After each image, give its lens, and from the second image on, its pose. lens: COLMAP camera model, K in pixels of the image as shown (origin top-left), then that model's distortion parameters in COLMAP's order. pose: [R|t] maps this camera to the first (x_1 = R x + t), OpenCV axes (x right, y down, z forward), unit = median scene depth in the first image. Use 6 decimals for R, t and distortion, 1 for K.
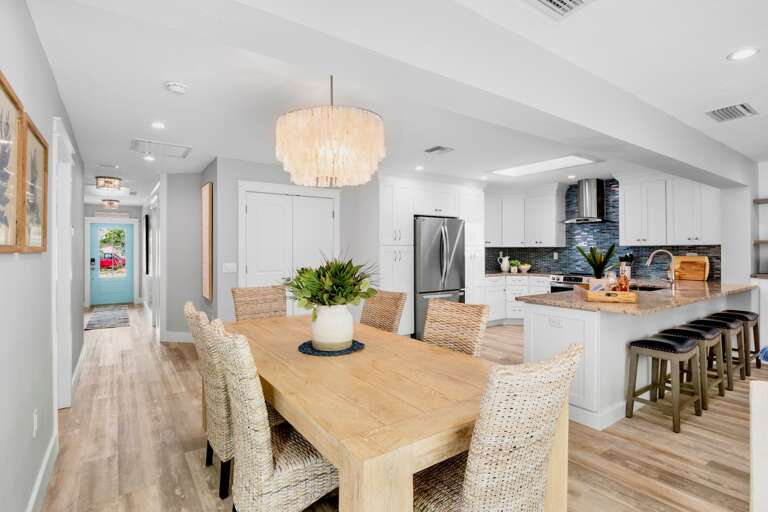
lens RADIAL K [[380.9, 0, 381.1], [0, 380.9, 243.9], [0, 0, 1]] dist [-0.017162, -0.000440]
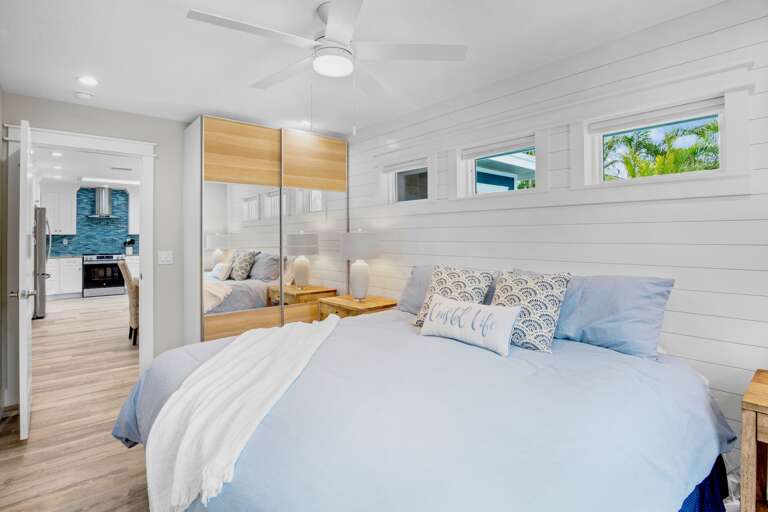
lens RADIAL K [[388.0, 0, 378.3], [0, 388.0, 235.9], [0, 0, 1]] dist [-0.011254, 0.000562]
pose [[-0.070881, 0.001528, 0.997484, -1.044969], [-0.012301, 0.999921, -0.002406, 0.002753], [-0.997409, -0.012441, -0.070857, 0.078659]]
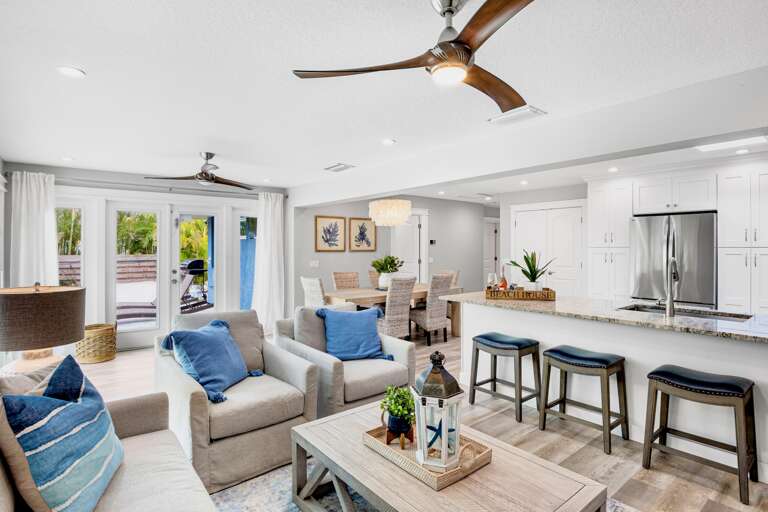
lens RADIAL K [[397.7, 0, 383.9], [0, 397.7, 247.6], [0, 0, 1]] dist [-0.001236, -0.000233]
pose [[0.075897, 0.002356, -0.997113, 0.977422], [0.016552, 0.999856, 0.003623, -0.008854], [0.996978, -0.016779, 0.075847, 0.292881]]
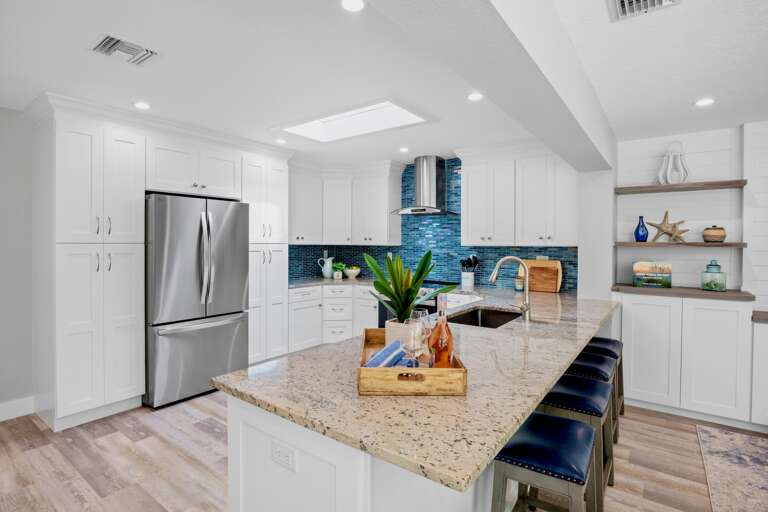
lens RADIAL K [[388.0, 0, 378.3], [0, 388.0, 235.9], [0, 0, 1]] dist [-0.011254, 0.000562]
pose [[0.948449, 0.013246, 0.316654, 0.226490], [-0.012697, 0.999912, -0.003799, -0.009203], [-0.316676, -0.000417, 0.948534, 0.315834]]
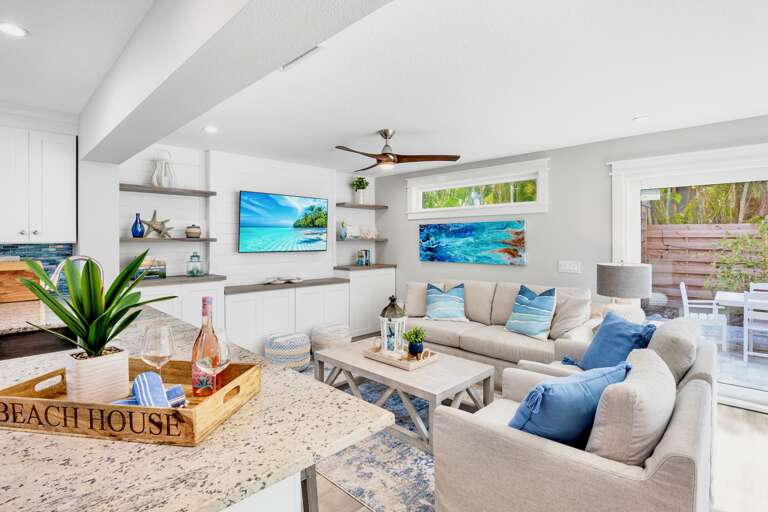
lens RADIAL K [[380.9, 0, 381.1], [0, 380.9, 243.9], [0, 0, 1]] dist [-0.017162, -0.000440]
pose [[-0.185059, -0.008568, 0.982690, 0.119065], [-0.012877, 0.999897, 0.006293, -0.006024], [-0.982643, -0.011490, -0.185150, 0.481609]]
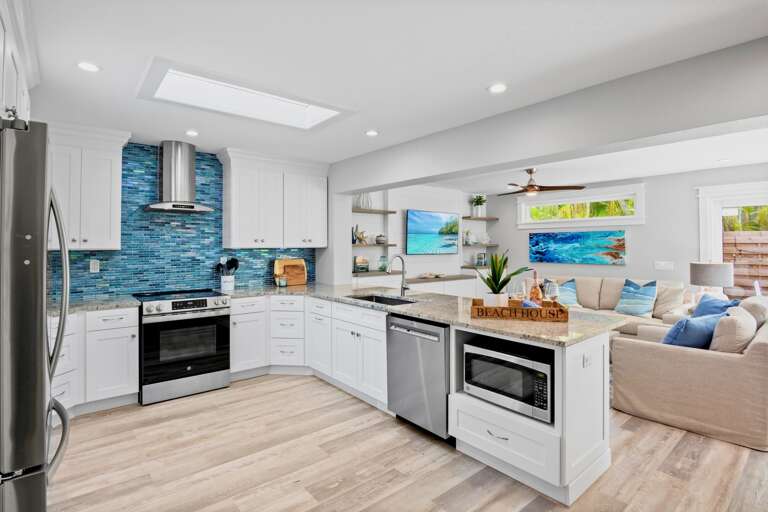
lens RADIAL K [[380.9, 0, 381.1], [0, 380.9, 243.9], [0, 0, 1]] dist [-0.017162, -0.000440]
pose [[-0.078900, 0.005087, 0.996870, -0.117660], [-0.013433, 0.999891, -0.006165, -0.002218], [-0.996792, -0.013877, -0.078823, 0.767616]]
